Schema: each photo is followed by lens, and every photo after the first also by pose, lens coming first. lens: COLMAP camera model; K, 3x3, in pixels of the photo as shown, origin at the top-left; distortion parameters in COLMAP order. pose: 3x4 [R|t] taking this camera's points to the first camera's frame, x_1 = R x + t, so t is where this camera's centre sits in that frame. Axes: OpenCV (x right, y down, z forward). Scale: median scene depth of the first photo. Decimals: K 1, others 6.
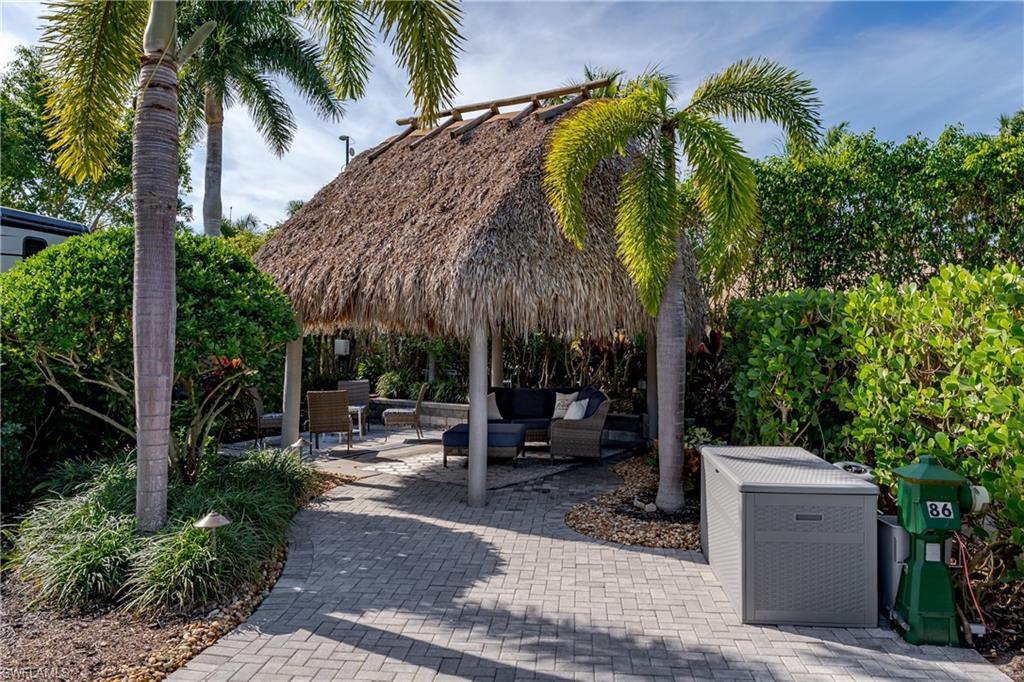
lens RADIAL K [[483.3, 0, 408.7], [0, 483.3, 338.9], [0, 0, 1]] dist [-0.002759, 0.000311]
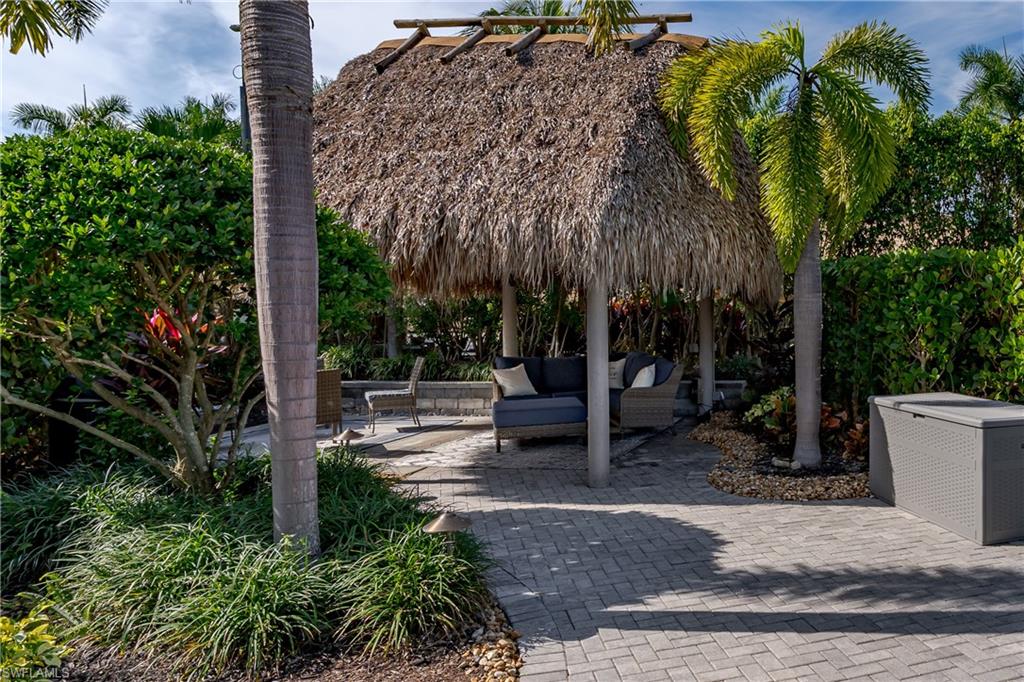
lens RADIAL K [[589.4, 0, 540.9], [0, 589.4, 321.3], [0, 0, 1]] dist [0.003020, -0.000547]
pose [[0.943248, -0.015964, 0.331705, -0.340643], [0.006169, 0.999514, 0.030563, 0.012584], [-0.332032, -0.026782, 0.942888, 0.032931]]
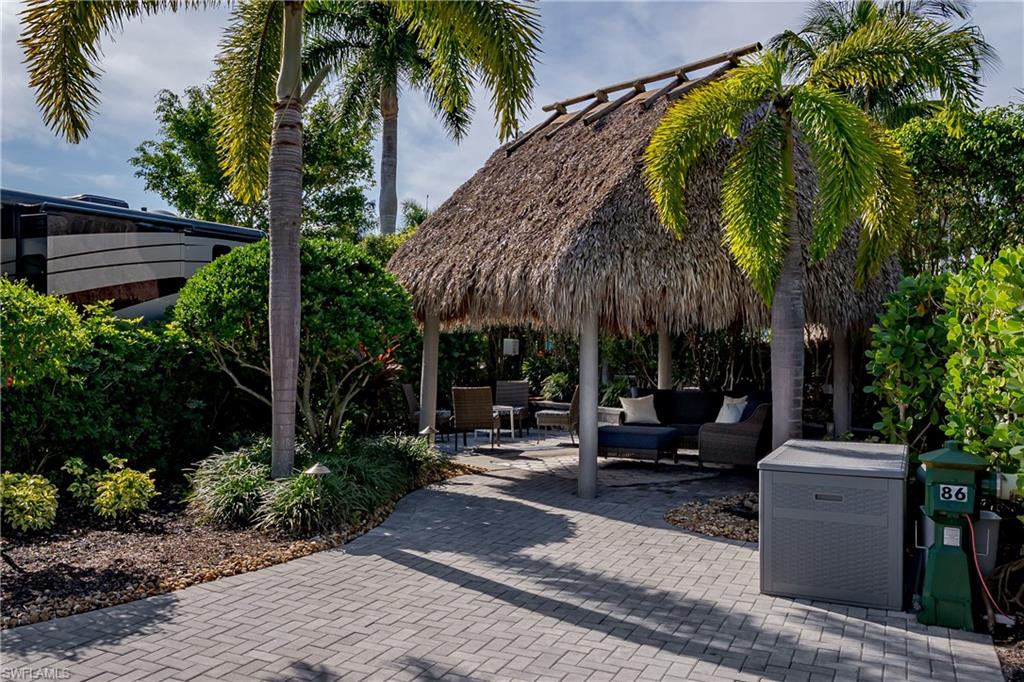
lens RADIAL K [[517.8, 0, 446.2], [0, 517.8, 346.5], [0, 0, 1]] dist [0.004254, 0.000465]
pose [[0.966562, 0.006711, -0.256345, 0.154021], [-0.002503, 0.999857, 0.016739, 0.014869], [0.256420, -0.015538, 0.966441, -0.133163]]
